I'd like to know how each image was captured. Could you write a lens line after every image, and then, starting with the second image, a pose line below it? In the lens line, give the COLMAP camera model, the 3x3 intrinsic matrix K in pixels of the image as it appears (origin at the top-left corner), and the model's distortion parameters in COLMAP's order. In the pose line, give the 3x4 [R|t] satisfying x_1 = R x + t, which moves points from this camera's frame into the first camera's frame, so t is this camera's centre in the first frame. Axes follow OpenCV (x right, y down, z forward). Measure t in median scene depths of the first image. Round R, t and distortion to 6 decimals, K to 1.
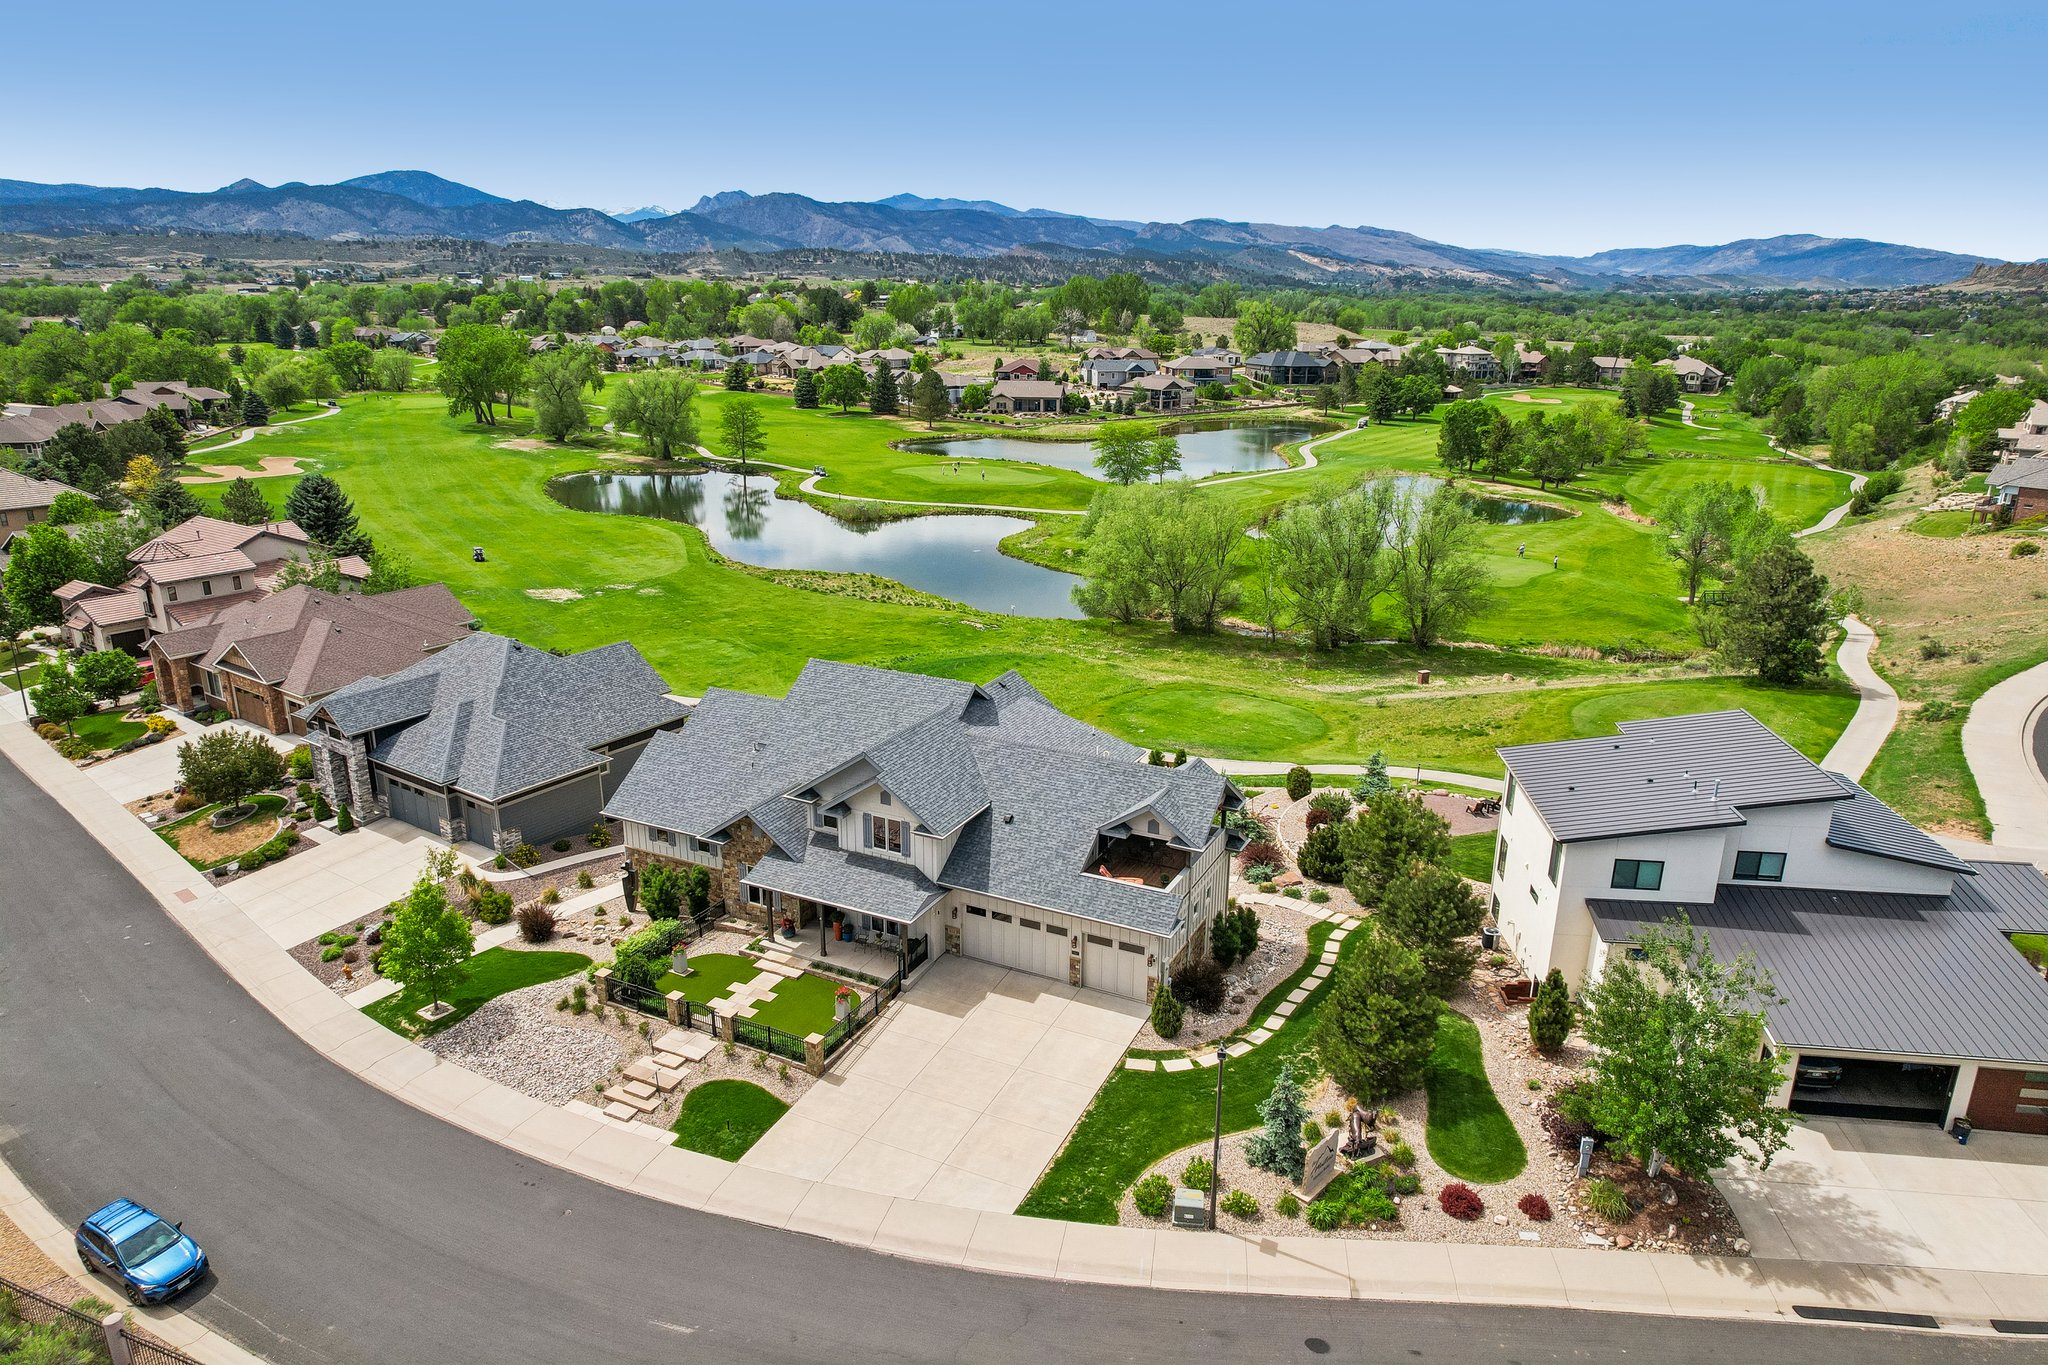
lens RADIAL K [[1309.5, 0, 1026.0], [0, 1309.5, 688.0], [0, 0, 1]] dist [-0.076061, 0.066620]
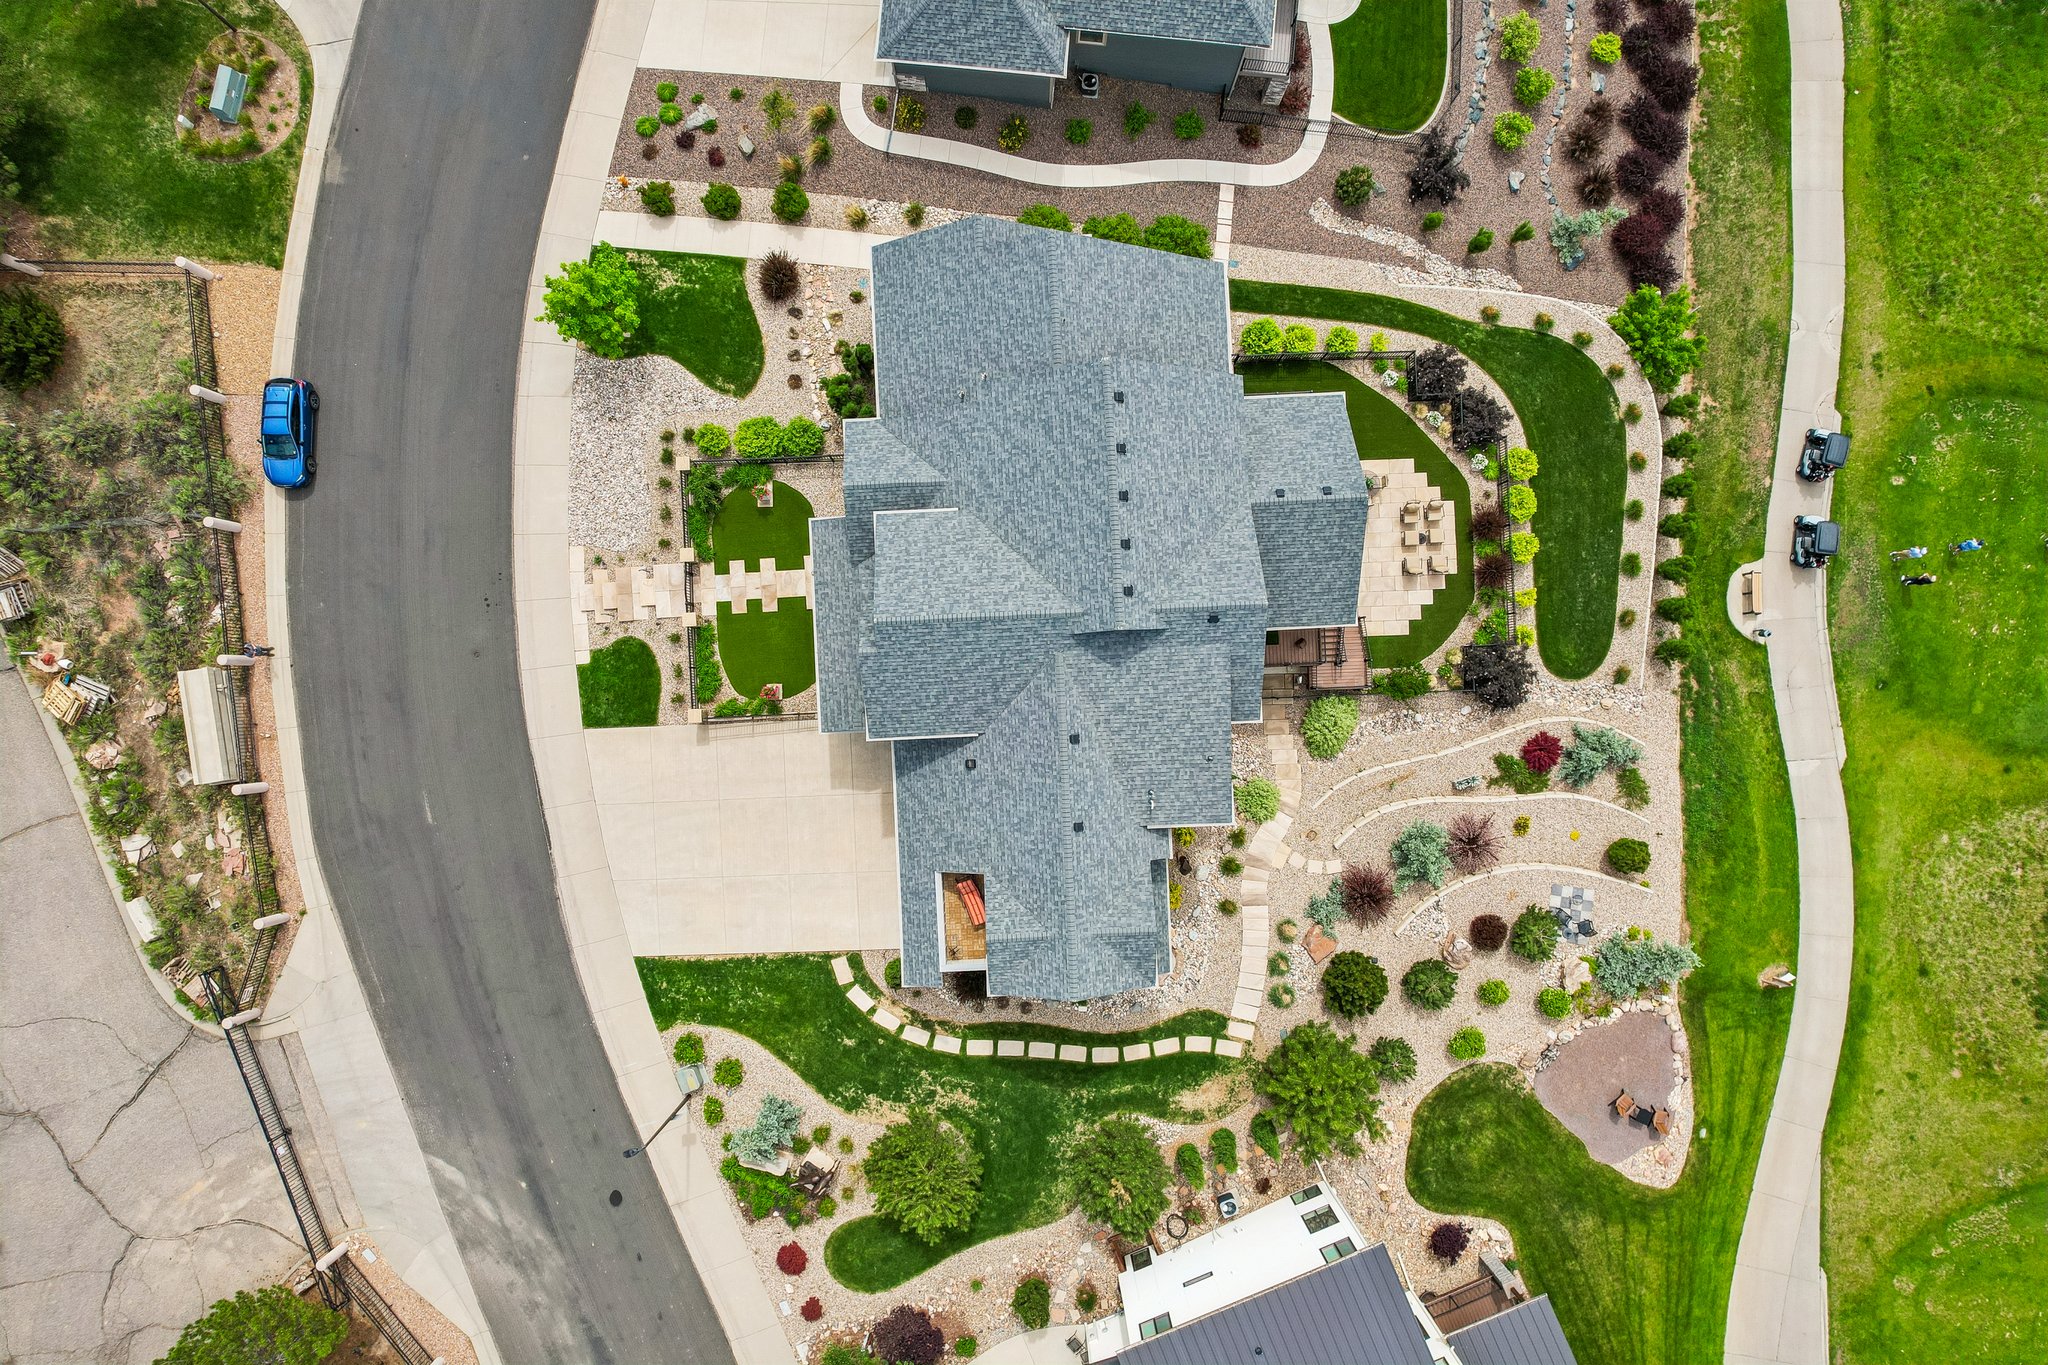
lens RADIAL K [[1309.5, 0, 1026.0], [0, 1309.5, 688.0], [0, 0, 1]] dist [-0.076061, 0.066620]
pose [[0.485332, 0.874275, -0.009778, -0.024531], [-0.258755, 0.154306, 0.953539, -0.575462], [0.835164, -0.460253, 0.301112, 0.611937]]
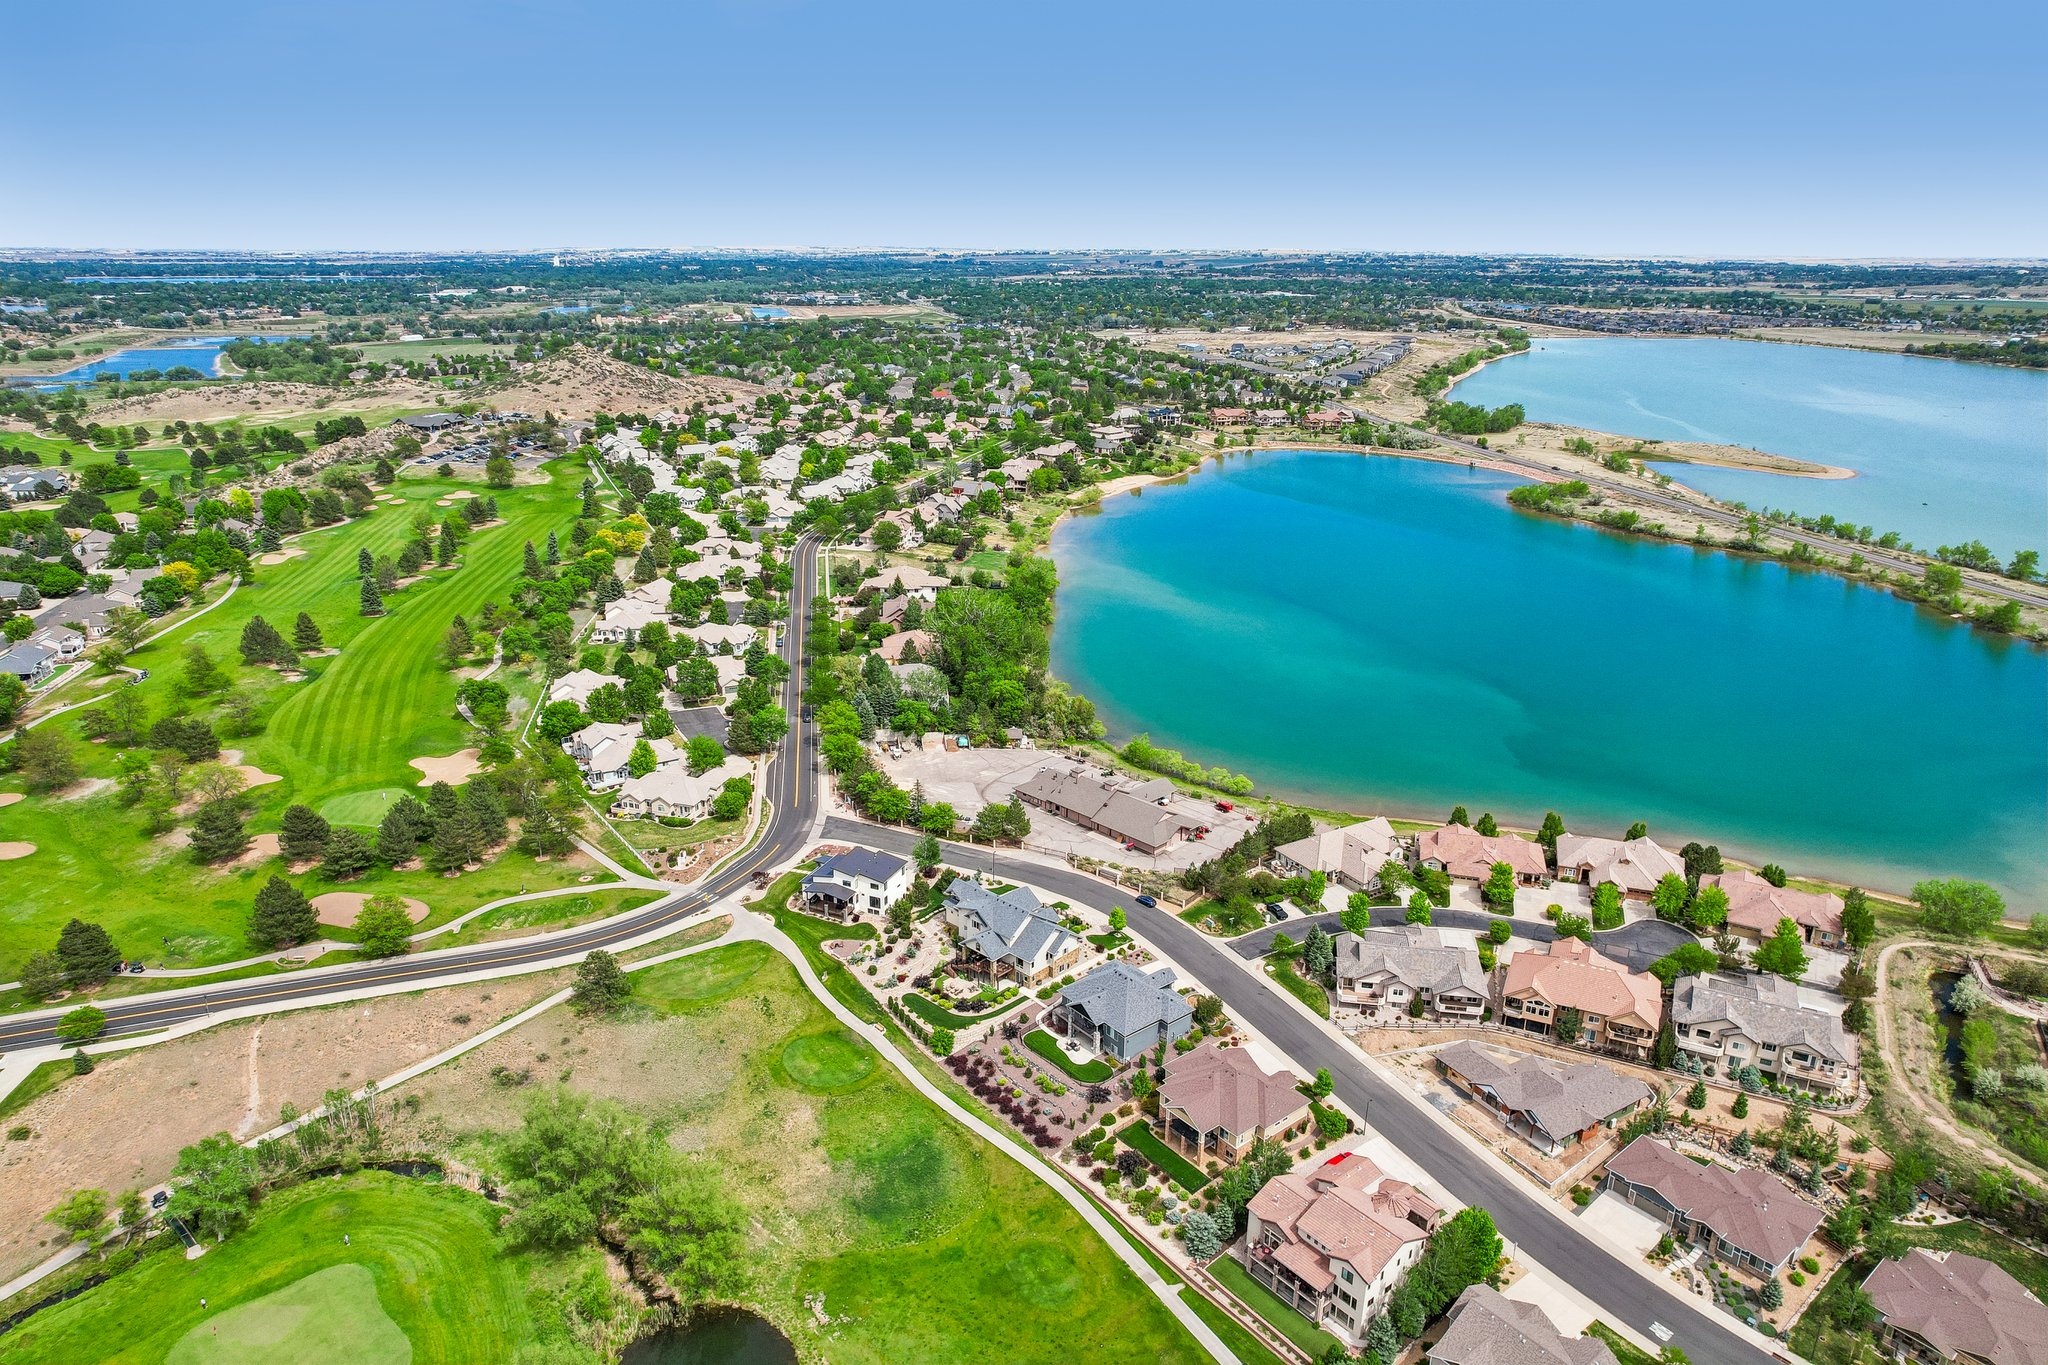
lens RADIAL K [[1309.5, 0, 1026.0], [0, 1309.5, 688.0], [0, 0, 1]] dist [-0.076061, 0.066620]
pose [[-0.956126, -0.108939, 0.271948, -1.004130], [0.074010, 0.808355, 0.584025, -2.485351], [-0.283453, 0.578528, -0.764826, 3.174126]]
